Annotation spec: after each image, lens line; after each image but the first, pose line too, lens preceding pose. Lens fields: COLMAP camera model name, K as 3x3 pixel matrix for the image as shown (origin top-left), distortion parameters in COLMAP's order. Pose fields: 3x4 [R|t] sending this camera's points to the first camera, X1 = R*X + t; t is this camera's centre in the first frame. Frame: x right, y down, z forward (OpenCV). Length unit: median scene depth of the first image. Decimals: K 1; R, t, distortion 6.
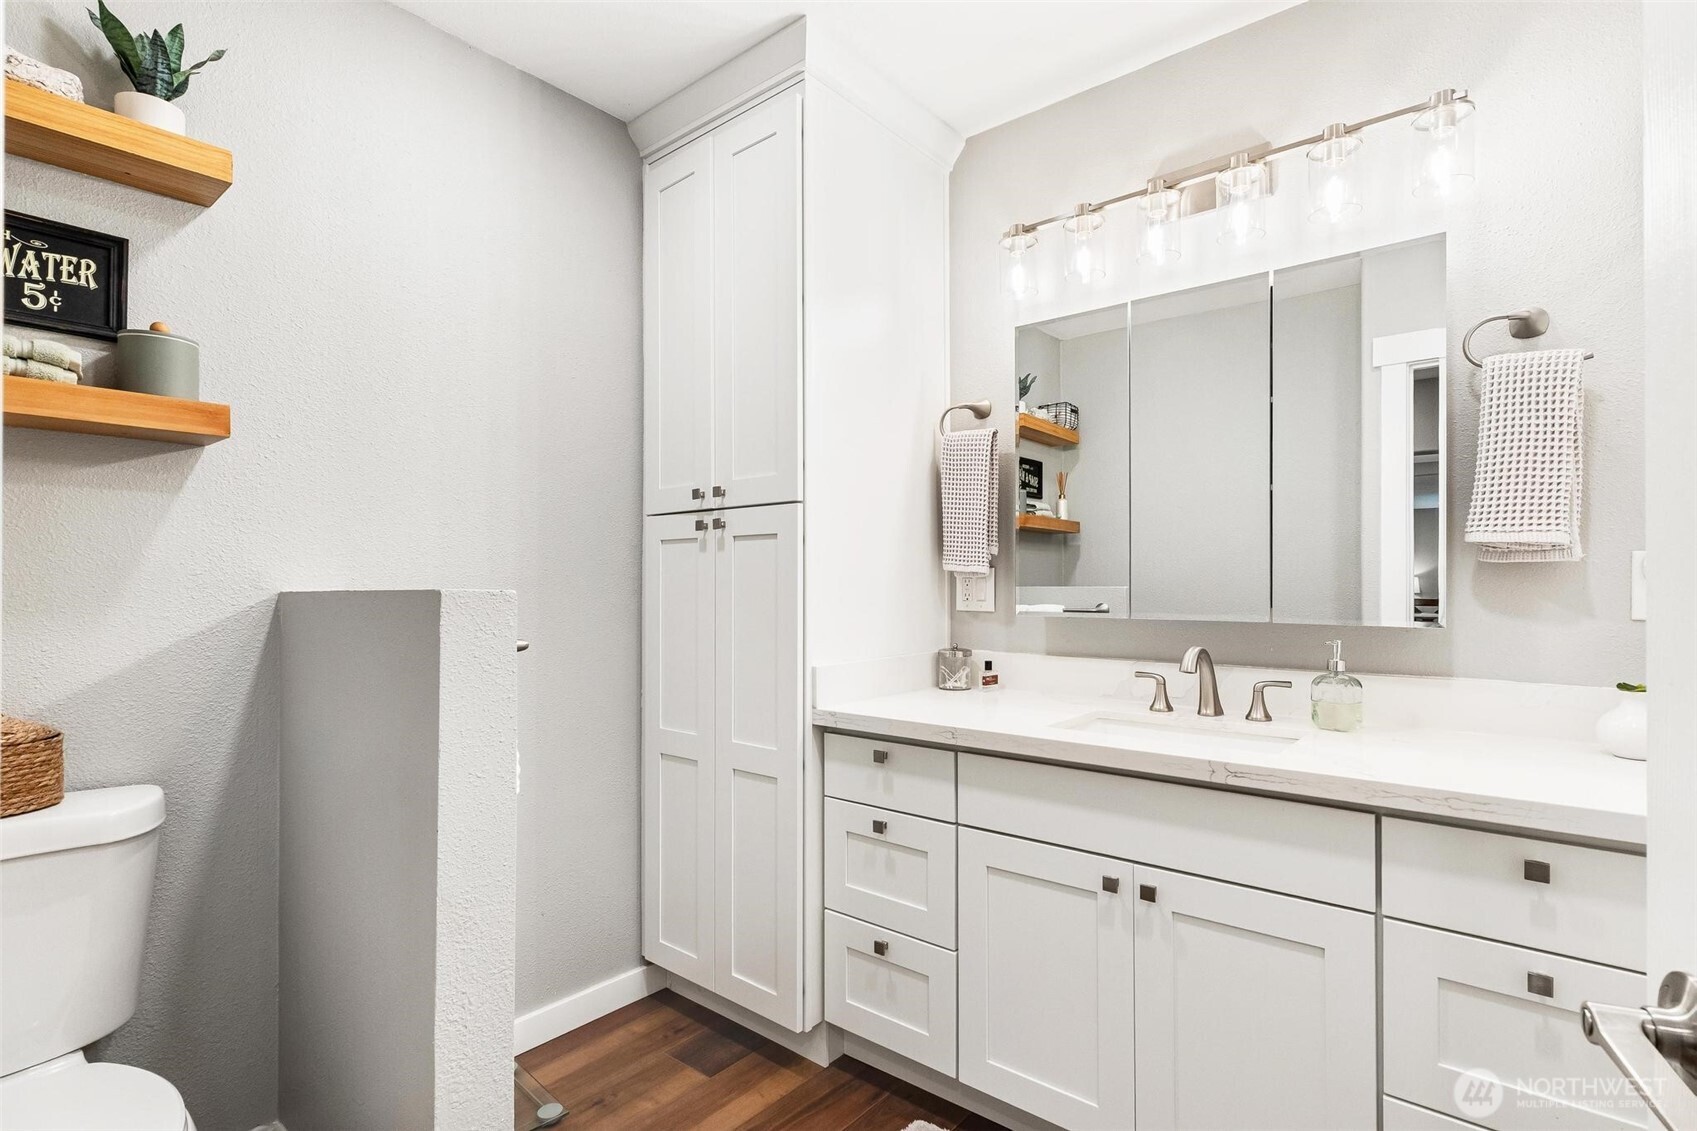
lens RADIAL K [[814.7, 0, 849.0], [0, 814.7, 573.9], [0, 0, 1]] dist [0.002327, -0.000074]
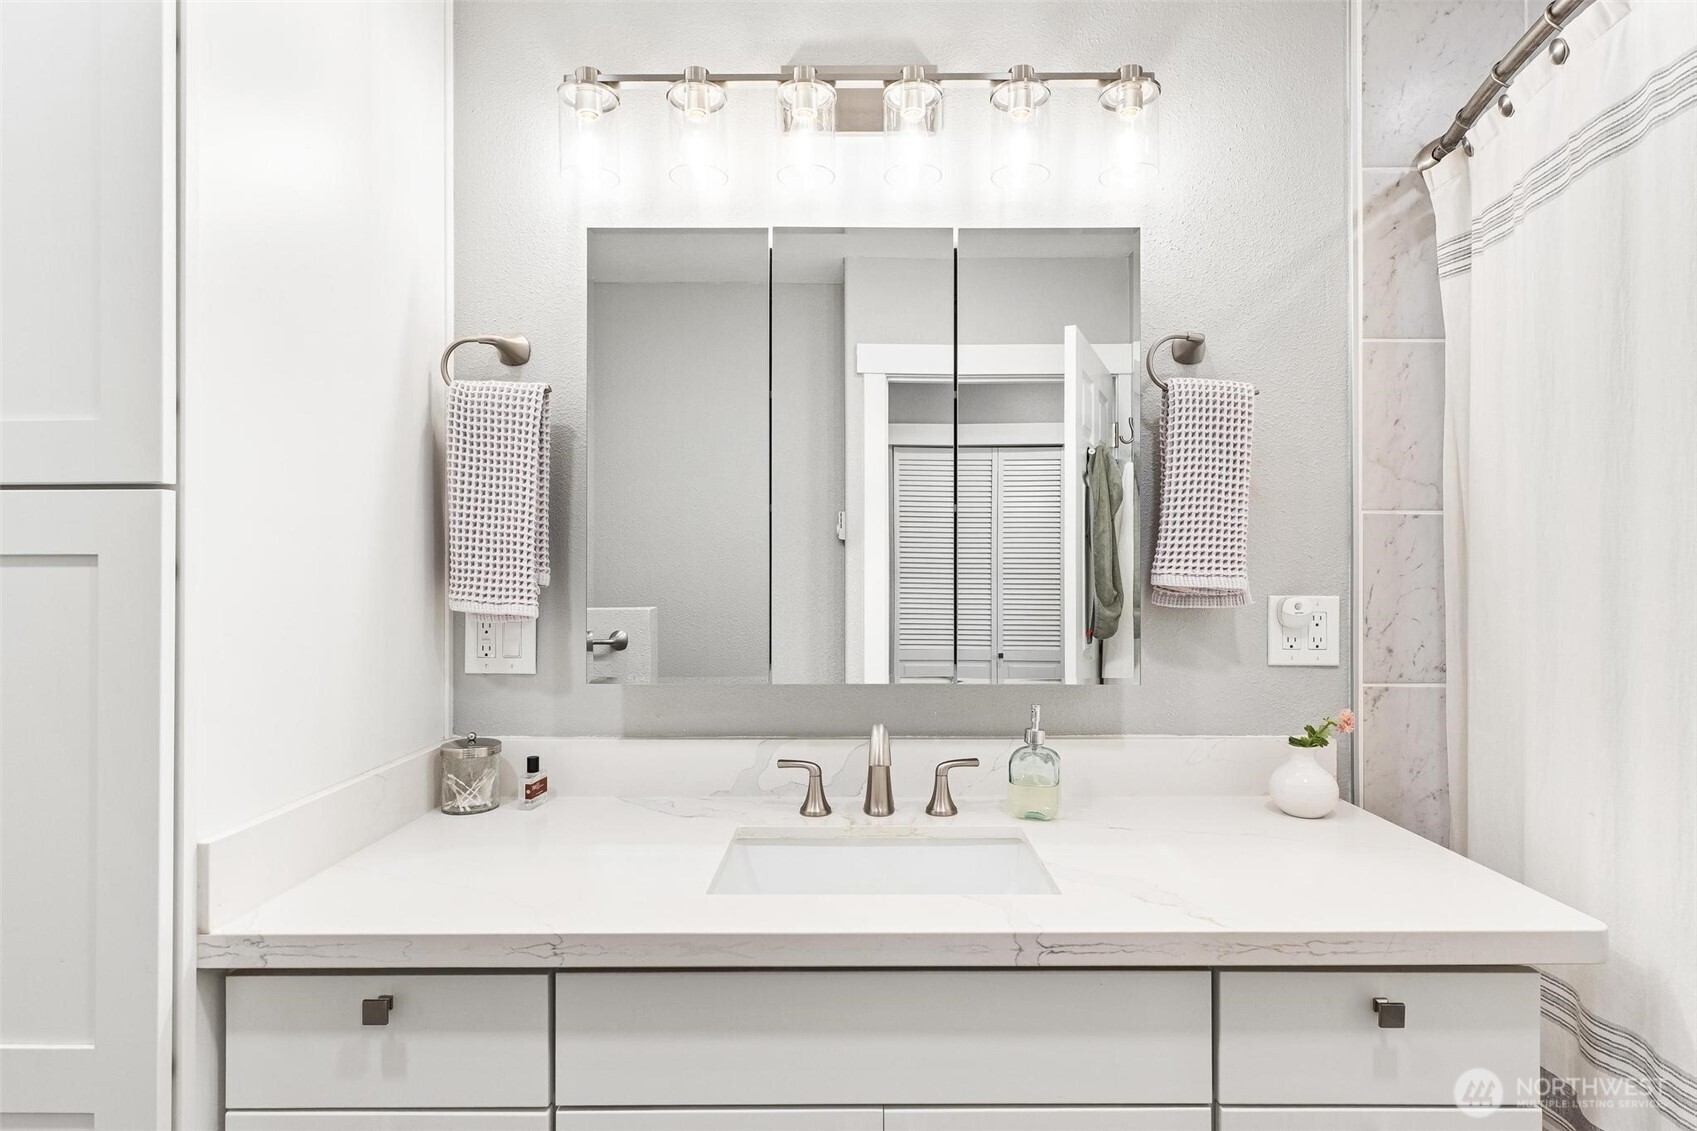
lens RADIAL K [[878.6, 0, 850.8], [0, 878.6, 562.1], [0, 0, 1]] dist [0.002324, 0.001002]
pose [[0.772491, 0.005877, 0.634998, -0.077138], [-0.006029, 0.999980, -0.001920, -0.047686], [-0.634997, -0.002345, 0.772511, 0.378571]]
